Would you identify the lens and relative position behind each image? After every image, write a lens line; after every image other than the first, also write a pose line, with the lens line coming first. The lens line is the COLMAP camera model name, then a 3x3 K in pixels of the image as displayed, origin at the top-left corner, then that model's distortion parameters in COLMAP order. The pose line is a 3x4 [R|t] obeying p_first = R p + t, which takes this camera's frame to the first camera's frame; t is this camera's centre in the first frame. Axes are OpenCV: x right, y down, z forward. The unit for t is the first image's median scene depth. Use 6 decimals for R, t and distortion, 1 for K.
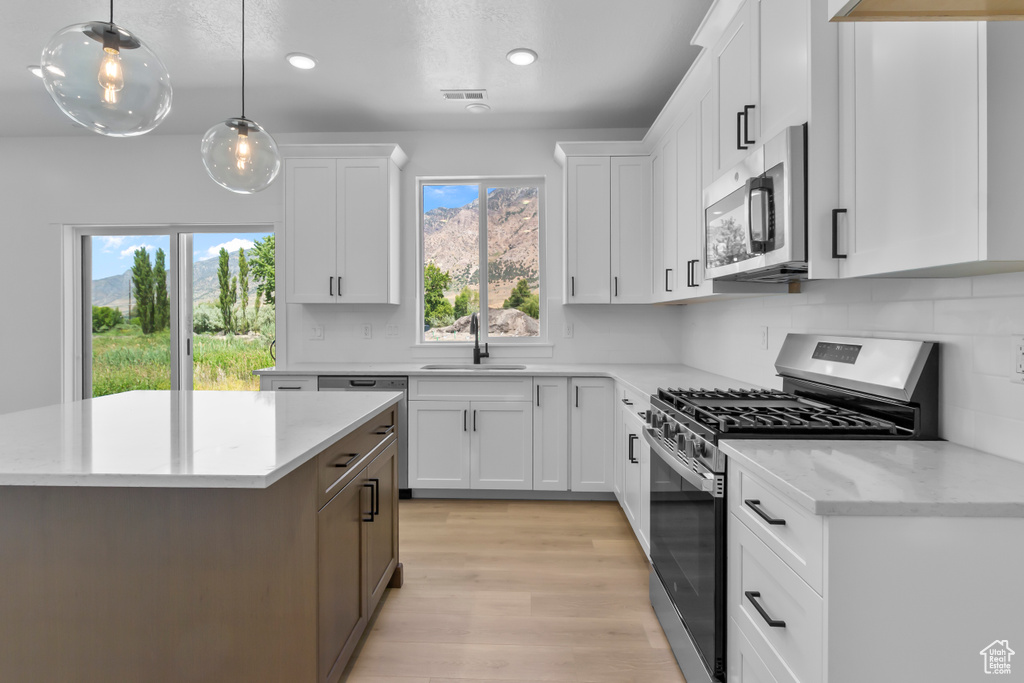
lens RADIAL K [[503.2, 0, 525.9], [0, 503.2, 340.1], [0, 0, 1]] dist [0.001527, 0.000192]
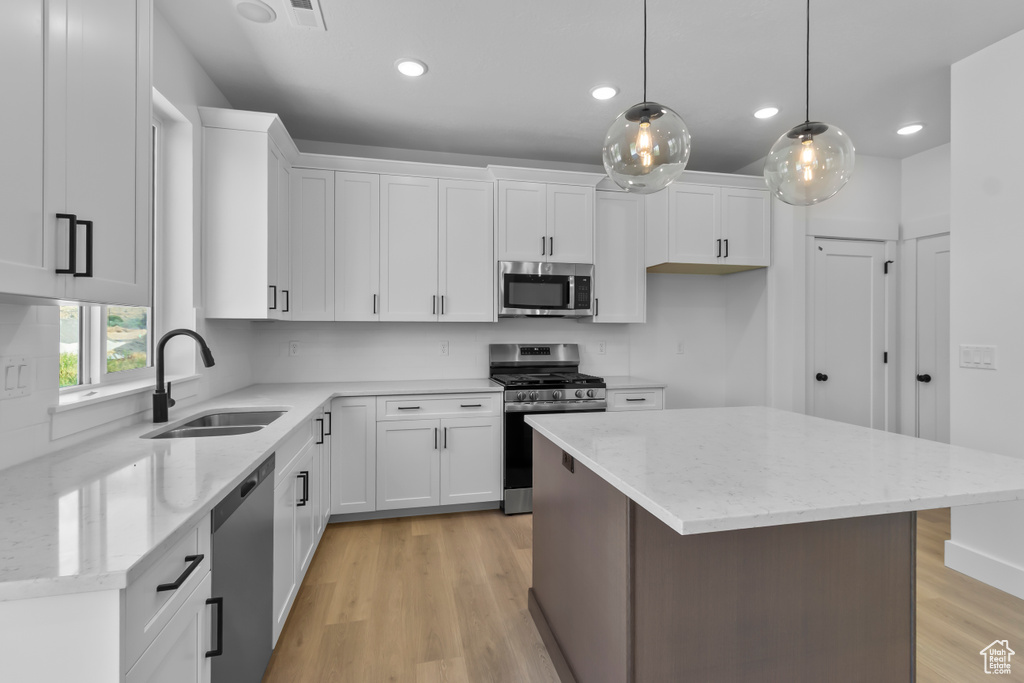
lens RADIAL K [[483.9, 0, 514.0], [0, 483.9, 332.2], [0, 0, 1]] dist [0.002069, 0.000724]
pose [[-0.224753, -0.011013, 0.974353, -0.901770], [0.032769, 0.999285, 0.018854, -0.061871], [-0.973865, 0.036166, -0.224232, 0.946240]]
